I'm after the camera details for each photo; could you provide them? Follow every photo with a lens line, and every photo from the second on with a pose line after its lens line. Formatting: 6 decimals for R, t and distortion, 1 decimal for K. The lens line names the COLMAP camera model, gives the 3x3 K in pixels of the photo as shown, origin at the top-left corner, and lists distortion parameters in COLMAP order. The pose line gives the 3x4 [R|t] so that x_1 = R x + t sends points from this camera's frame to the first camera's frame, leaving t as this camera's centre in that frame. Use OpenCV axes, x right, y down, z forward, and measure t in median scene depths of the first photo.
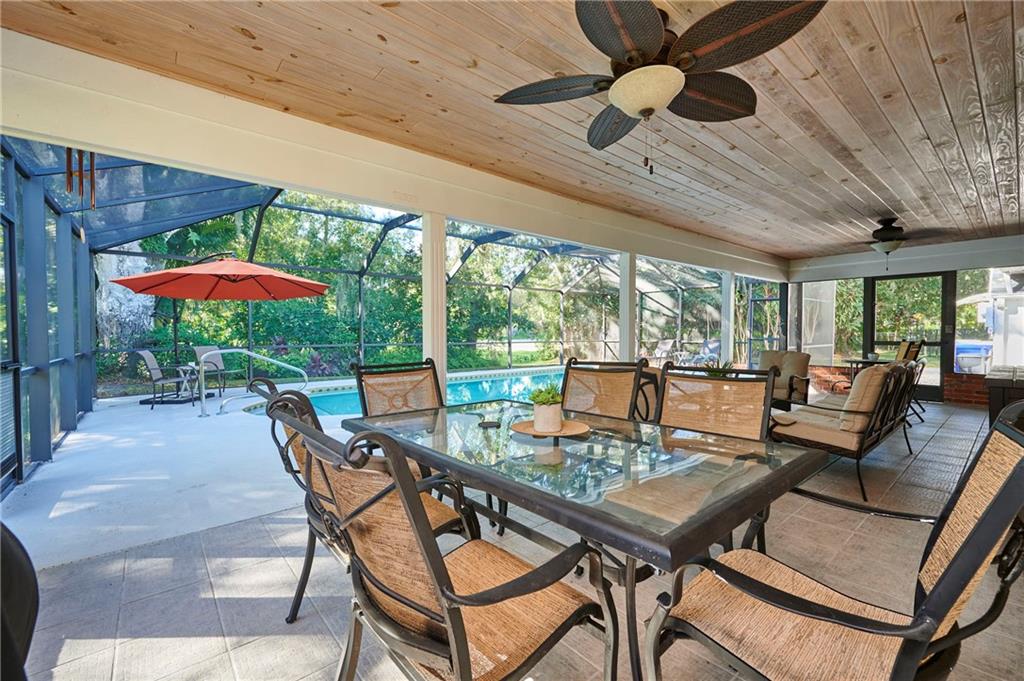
lens RADIAL K [[430.2, 0, 513.5], [0, 430.2, 342.4], [0, 0, 1]] dist [-0.004119, 0.000834]
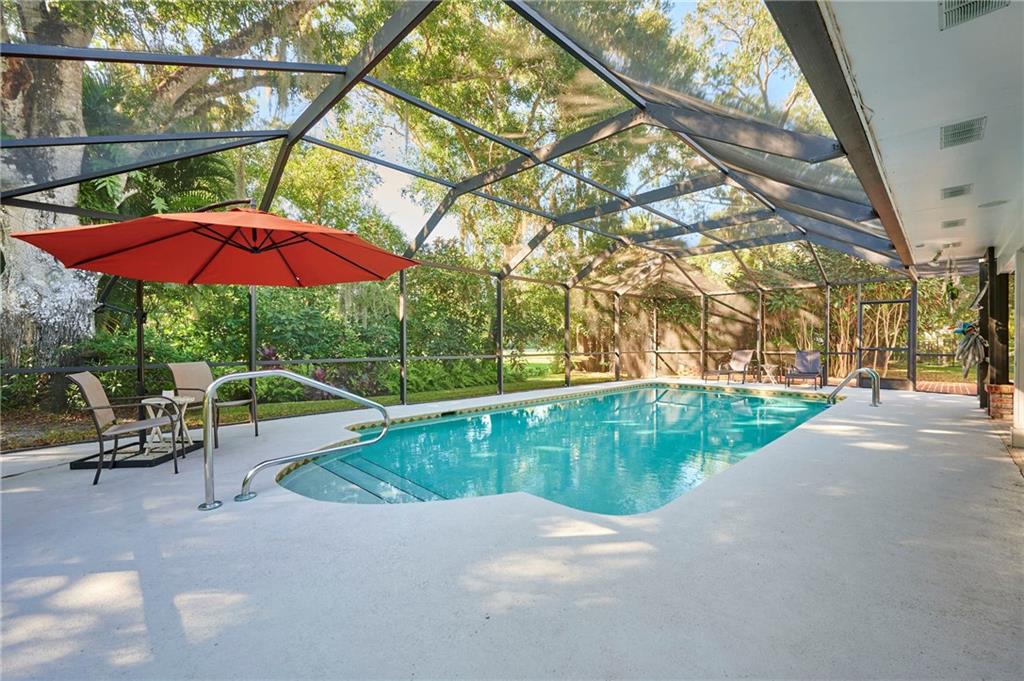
lens RADIAL K [[430.2, 0, 510.6], [0, 430.2, 342.3], [0, 0, 1]] dist [-0.004119, 0.000834]
pose [[0.996461, -0.000822, 0.084057, -0.264300], [0.002883, 0.999698, -0.024404, -0.003141], [-0.084012, 0.024560, 0.996162, 0.298399]]
